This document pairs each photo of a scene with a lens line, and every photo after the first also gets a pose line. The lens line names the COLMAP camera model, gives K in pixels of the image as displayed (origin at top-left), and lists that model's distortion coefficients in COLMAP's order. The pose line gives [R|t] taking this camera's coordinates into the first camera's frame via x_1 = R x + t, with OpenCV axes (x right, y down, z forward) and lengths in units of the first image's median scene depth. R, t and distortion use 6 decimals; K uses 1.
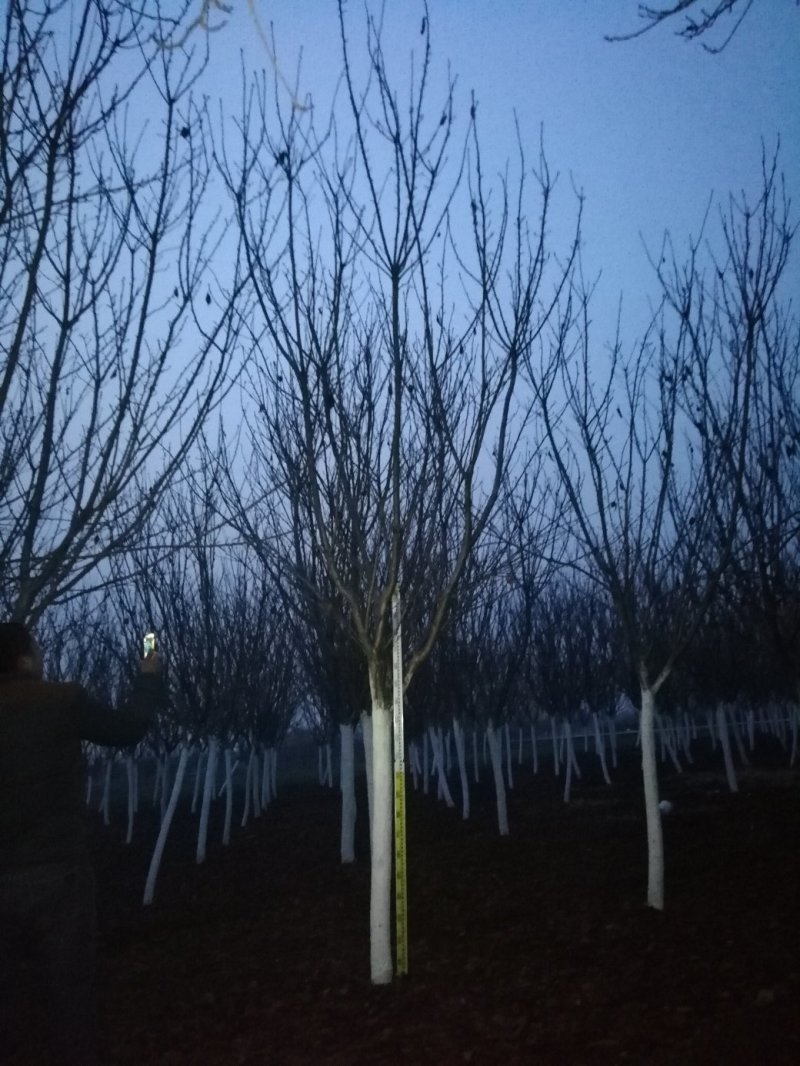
lens RADIAL K [[784.0, 0, 396.2], [0, 784.0, 541.0], [0, 0, 1]] dist [0.060925, -0.006182]
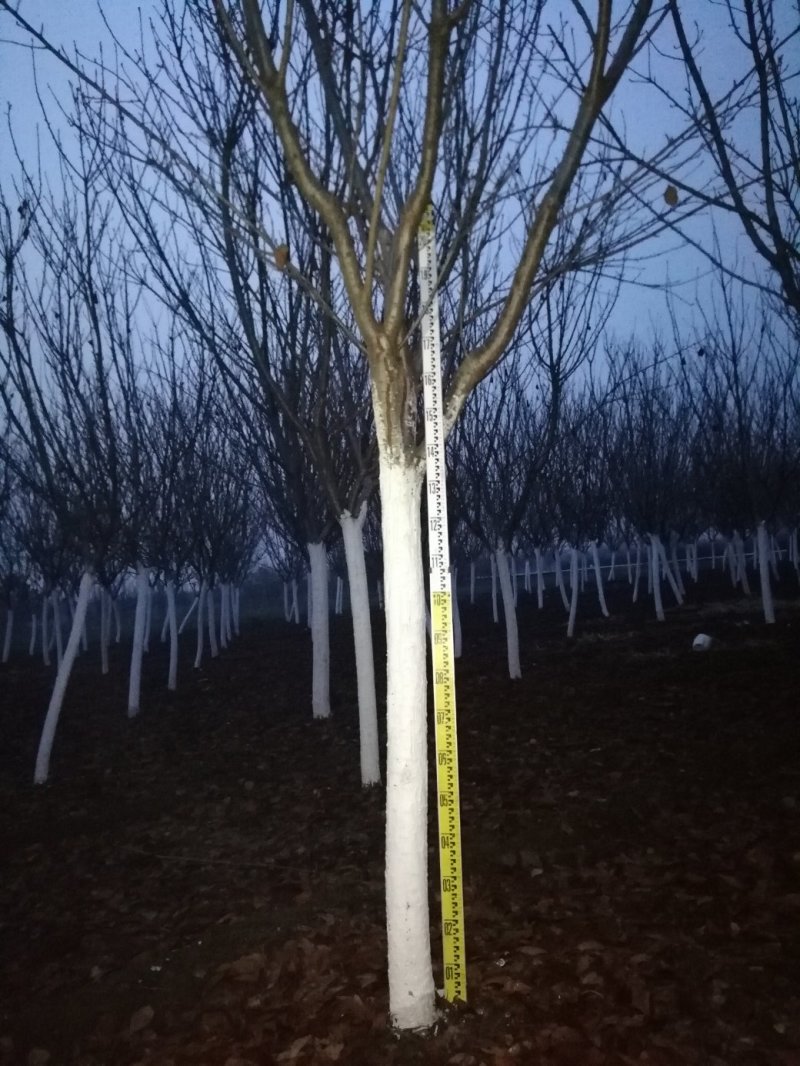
lens RADIAL K [[784.0, 0, 396.2], [0, 784.0, 541.0], [0, 0, 1]] dist [0.060925, -0.006182]
pose [[0.998936, -0.004725, 0.045882, -0.026992], [-0.004390, 0.980486, 0.196542, 0.103697], [-0.045916, -0.196534, 0.979421, 0.332177]]
